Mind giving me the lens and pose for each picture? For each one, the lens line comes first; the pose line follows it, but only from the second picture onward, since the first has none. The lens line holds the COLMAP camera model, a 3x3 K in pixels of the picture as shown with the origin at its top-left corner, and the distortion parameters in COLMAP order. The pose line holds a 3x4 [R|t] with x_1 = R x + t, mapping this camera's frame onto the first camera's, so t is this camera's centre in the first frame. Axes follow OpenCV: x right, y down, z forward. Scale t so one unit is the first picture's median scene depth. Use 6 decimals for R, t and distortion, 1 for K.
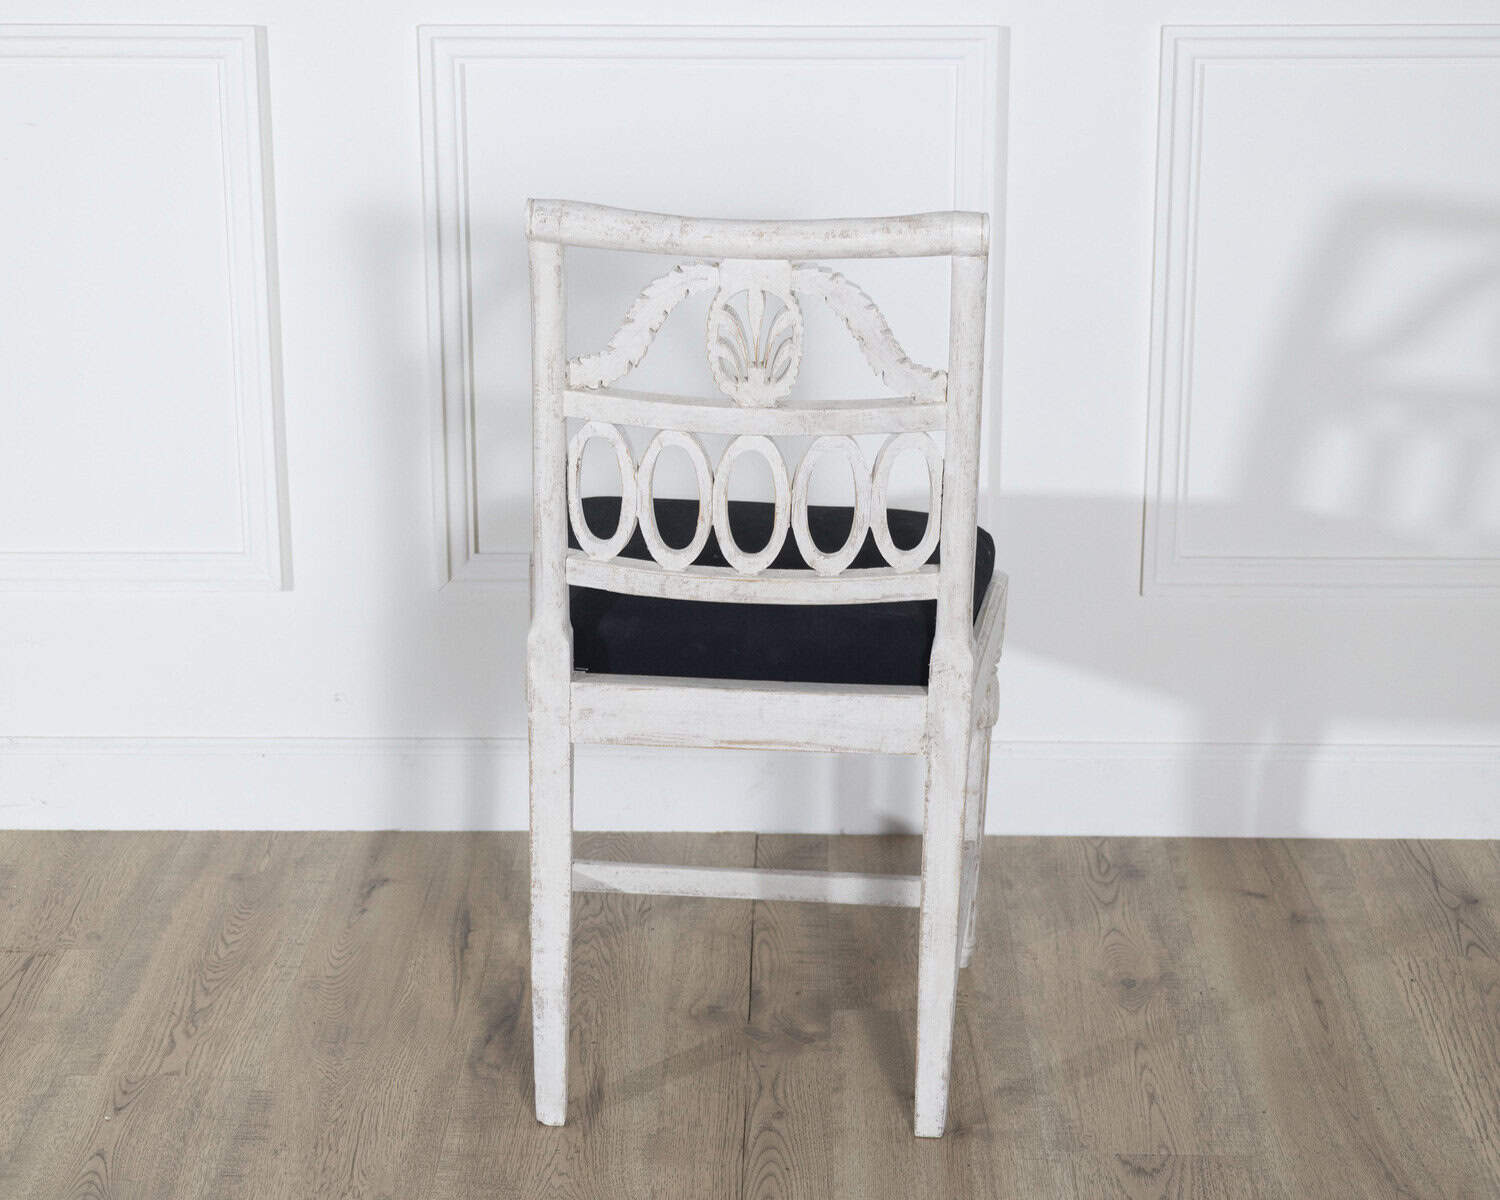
lens RADIAL K [[2636.8, 0, 747.3], [0, 2636.8, 596.6], [0, 0, 1]] dist [0.014157, 0.103438]
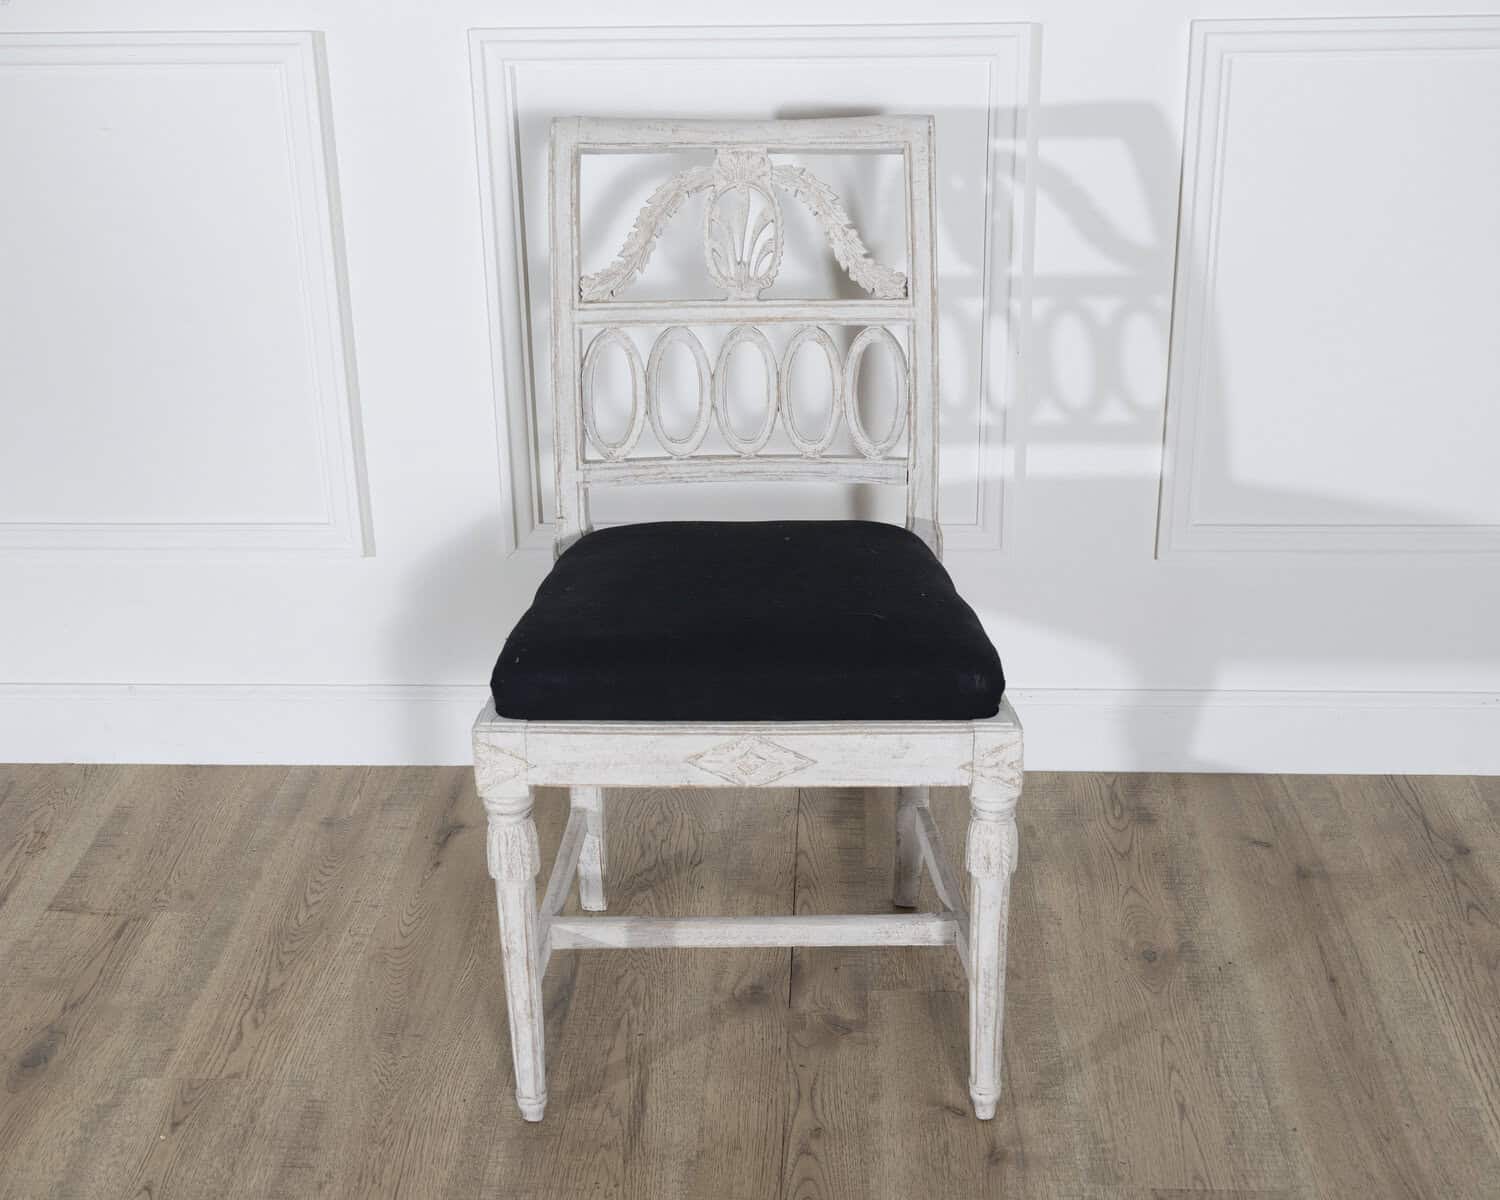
lens RADIAL K [[1879.7, 0, 753.6], [0, 1879.7, 603.4], [0, 0, 1]] dist [-0.004077, 0.057923]
pose [[0.999576, -0.003185, -0.028953, 0.008350], [0.006250, 0.994302, 0.106412, -0.075882], [0.028449, -0.106548, 0.993901, 0.266729]]
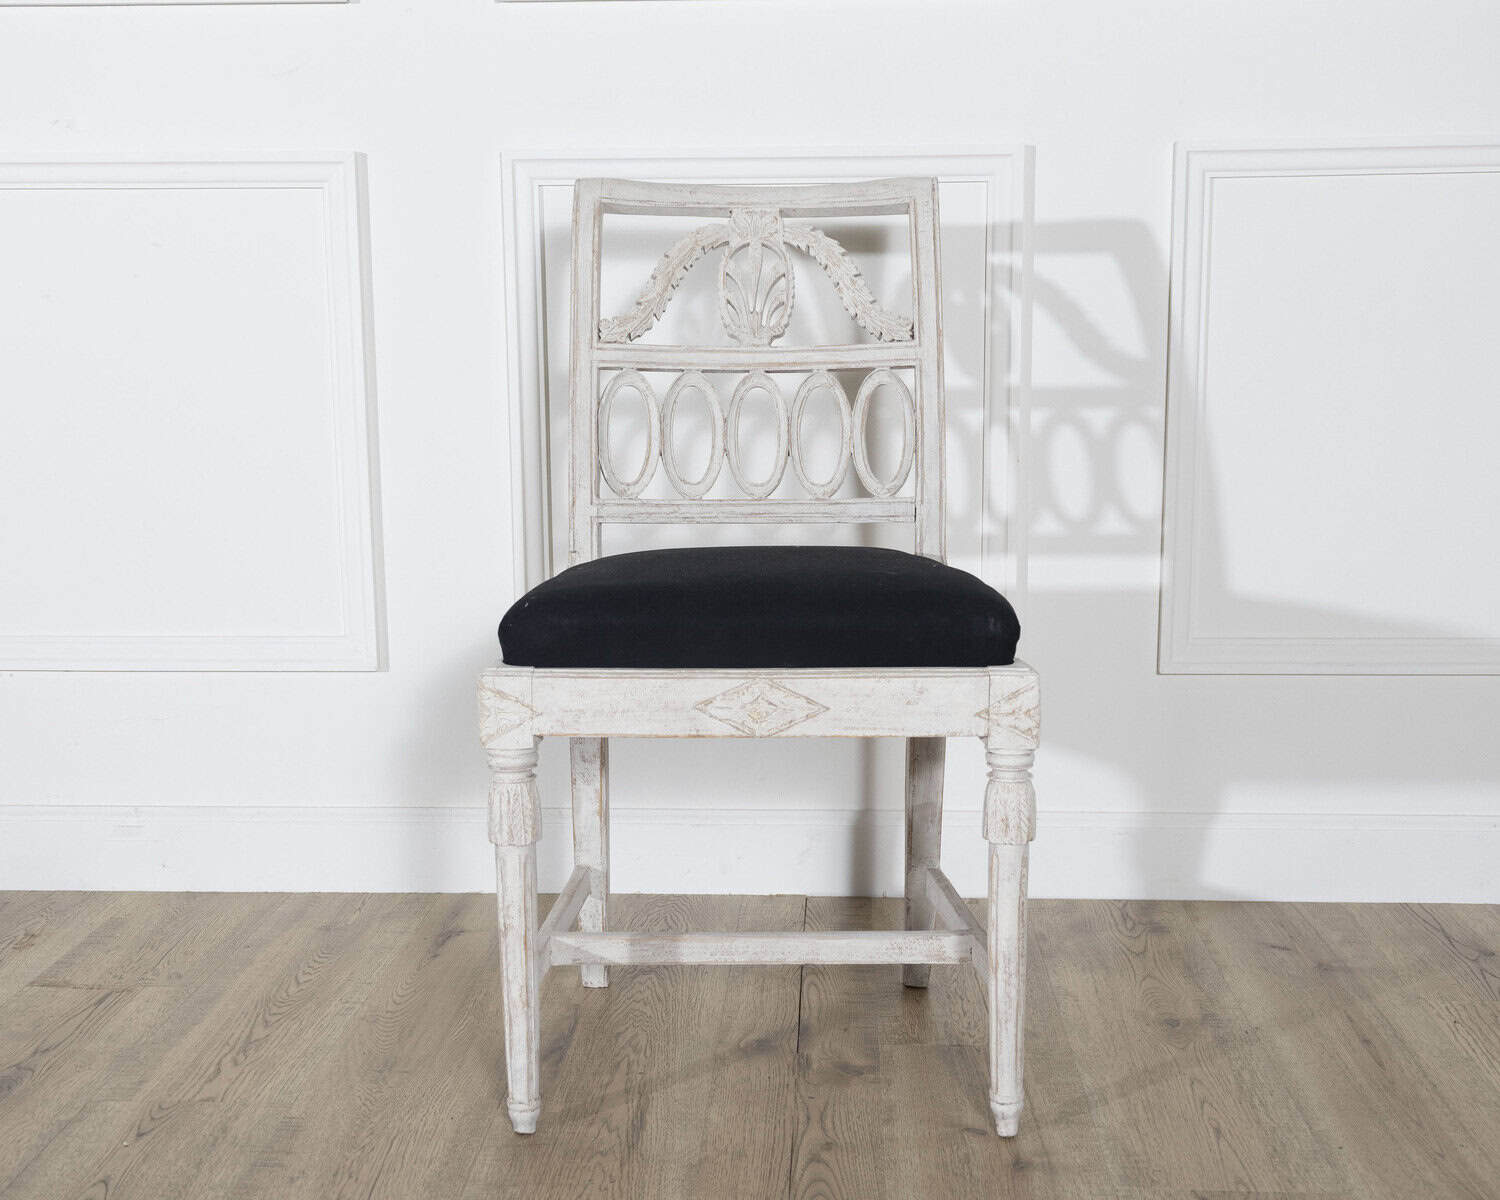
lens RADIAL K [[1772.0, 0, 753.4], [0, 1772.0, 630.4], [0, 0, 1]] dist [0.022696, 0.018224]
pose [[0.999588, -0.000464, -0.028709, 0.003310], [-0.002704, 0.993903, -0.110222, 0.073459], [0.028585, 0.110254, 0.993492, 0.305086]]
